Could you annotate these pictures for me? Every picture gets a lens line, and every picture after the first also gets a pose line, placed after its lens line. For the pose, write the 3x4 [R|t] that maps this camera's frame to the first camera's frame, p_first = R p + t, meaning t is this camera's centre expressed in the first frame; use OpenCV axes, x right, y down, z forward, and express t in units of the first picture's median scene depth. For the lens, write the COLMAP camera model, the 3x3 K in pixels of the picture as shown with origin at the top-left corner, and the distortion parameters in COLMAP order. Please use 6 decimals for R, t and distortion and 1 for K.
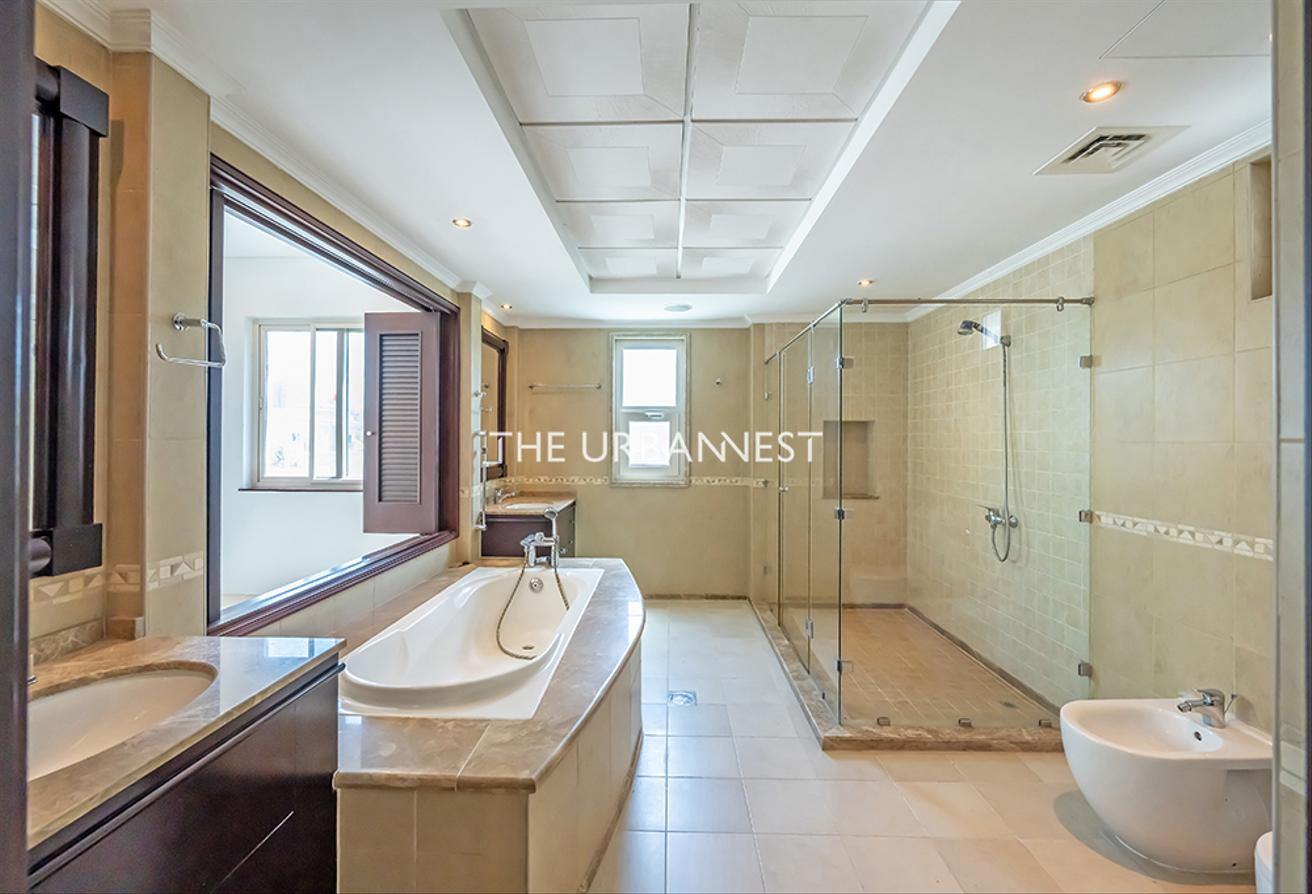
lens RADIAL K [[525.4, 0, 653.0], [0, 525.4, 434.3], [0, 0, 1]] dist [-0.000909, 0.007601]
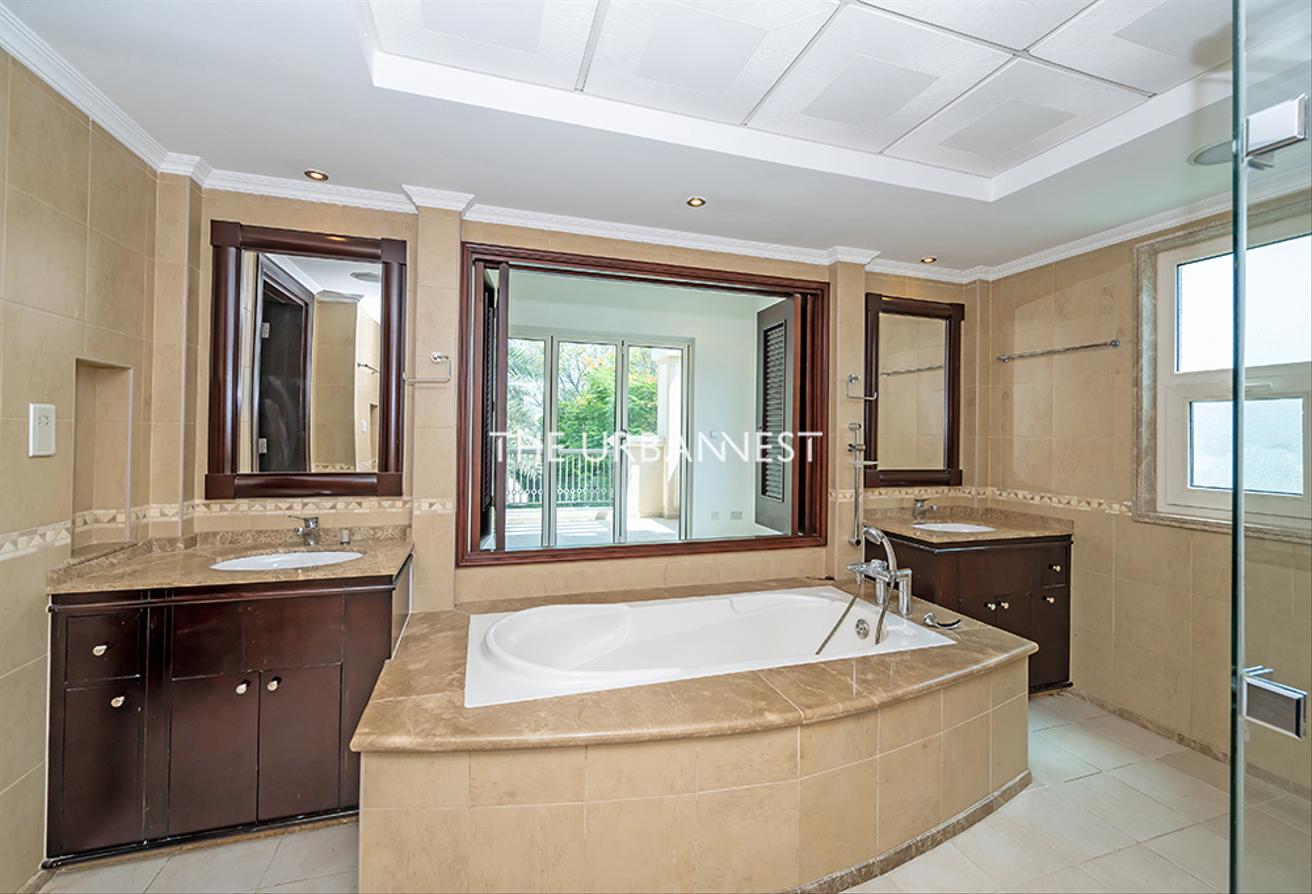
lens RADIAL K [[525.4, 0, 653.0], [0, 525.4, 434.3], [0, 0, 1]] dist [-0.000909, 0.007601]
pose [[0.338873, -0.006040, -0.940813, 0.816039], [-0.000485, 0.999978, -0.006595, 0.036439], [0.940832, 0.002691, 0.338863, 0.997219]]
